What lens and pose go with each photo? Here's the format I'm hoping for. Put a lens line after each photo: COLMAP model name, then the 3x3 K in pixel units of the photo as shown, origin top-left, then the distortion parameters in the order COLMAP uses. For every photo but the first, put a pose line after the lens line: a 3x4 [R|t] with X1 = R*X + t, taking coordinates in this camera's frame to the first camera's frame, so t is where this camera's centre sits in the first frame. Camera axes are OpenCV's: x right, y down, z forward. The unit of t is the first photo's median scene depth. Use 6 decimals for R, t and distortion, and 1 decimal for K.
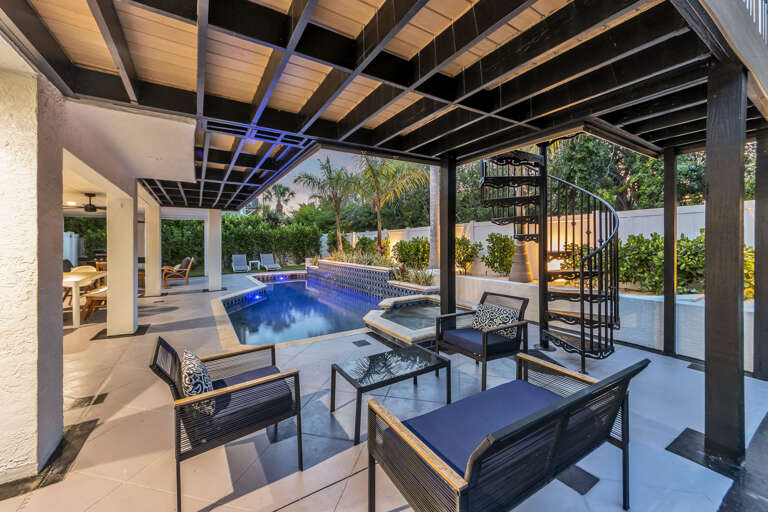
lens RADIAL K [[311.0, 0, 391.8], [0, 311.0, 249.6], [0, 0, 1]] dist [-0.003000, -0.000731]
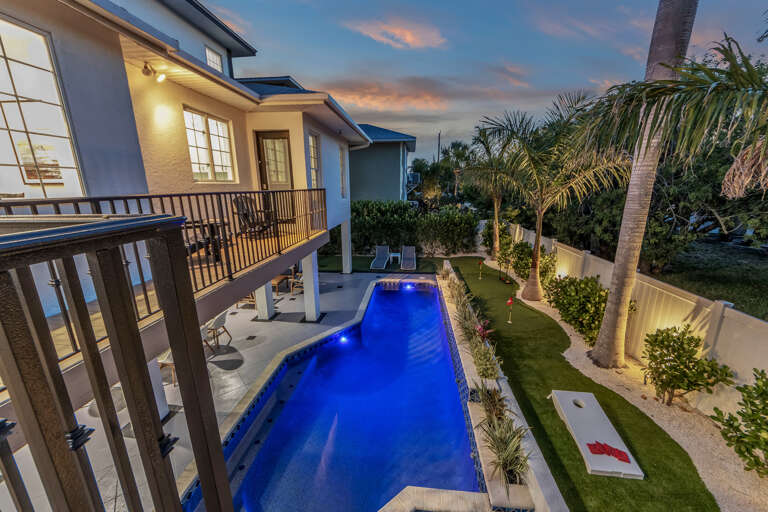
lens RADIAL K [[305.3, 0, 372.9], [0, 305.3, 256.3], [0, 0, 1]] dist [-0.001269, -0.000186]
pose [[0.766934, 0.147659, -0.624507, 0.090649], [-0.001218, 0.973501, 0.228681, -0.166516], [0.641725, -0.174622, 0.746790, 0.241110]]
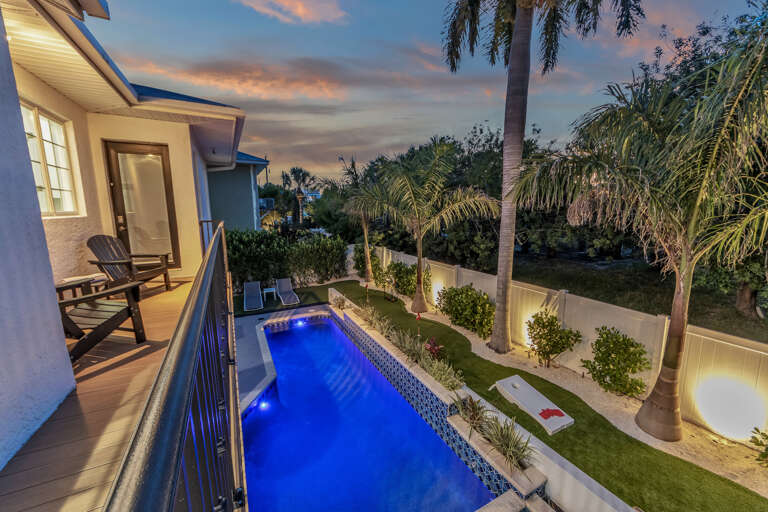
lens RADIAL K [[311.0, 0, 391.8], [0, 311.0, 249.6], [0, 0, 1]] dist [-0.003000, -0.000731]
pose [[0.997165, 0.016642, -0.073389, -0.046804], [-0.007011, 0.991542, 0.129596, -0.176846], [0.074925, -0.128714, 0.988847, 0.193948]]
